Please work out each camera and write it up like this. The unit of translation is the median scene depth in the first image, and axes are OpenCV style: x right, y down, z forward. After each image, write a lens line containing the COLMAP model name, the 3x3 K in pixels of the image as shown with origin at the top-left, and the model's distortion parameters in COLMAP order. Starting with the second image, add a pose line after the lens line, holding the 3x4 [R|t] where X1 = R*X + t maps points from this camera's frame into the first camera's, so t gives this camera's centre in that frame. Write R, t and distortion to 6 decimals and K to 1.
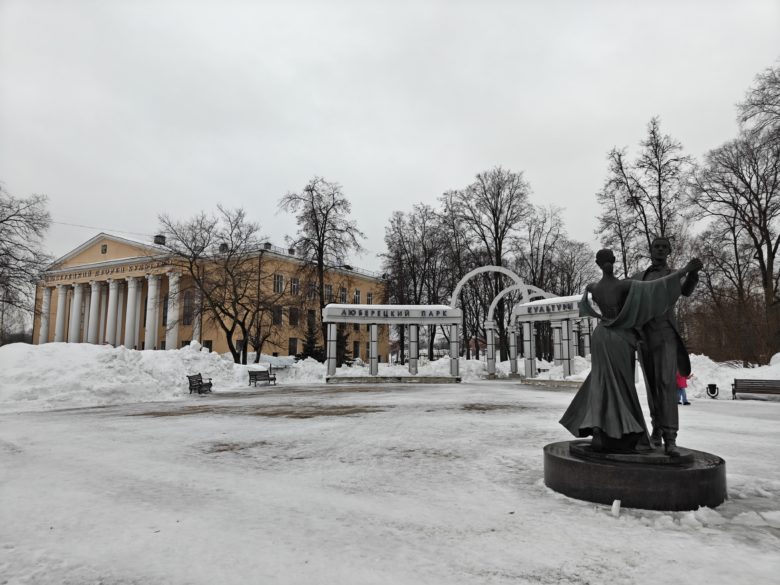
lens RADIAL K [[542.3, 0, 391.5], [0, 542.3, 286.8], [0, 0, 1]] dist [0.016327, -0.010394]
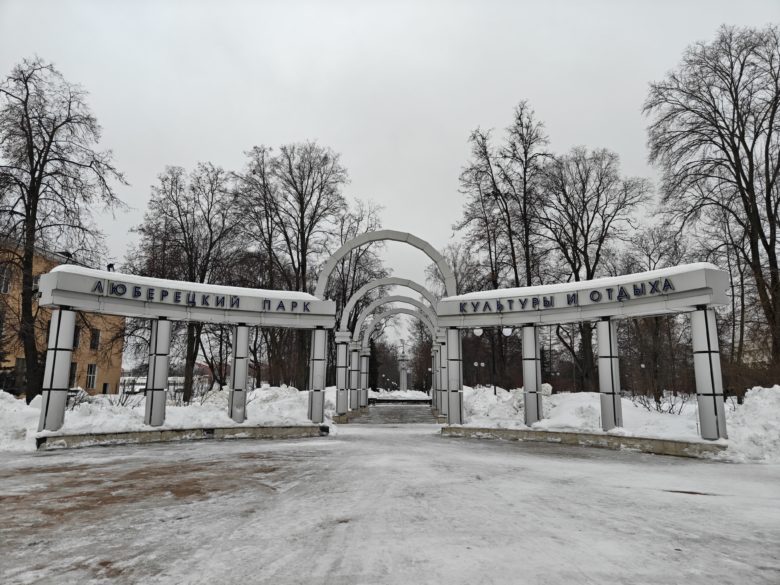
lens RADIAL K [[542.3, 0, 393.7], [0, 542.3, 291.6], [0, 0, 1]] dist [0.016327, -0.010394]
pose [[0.882331, 0.085351, 0.462824, -0.058645], [-0.065901, 0.996135, -0.058067, 0.044640], [-0.465992, 0.020734, 0.884546, 0.357119]]
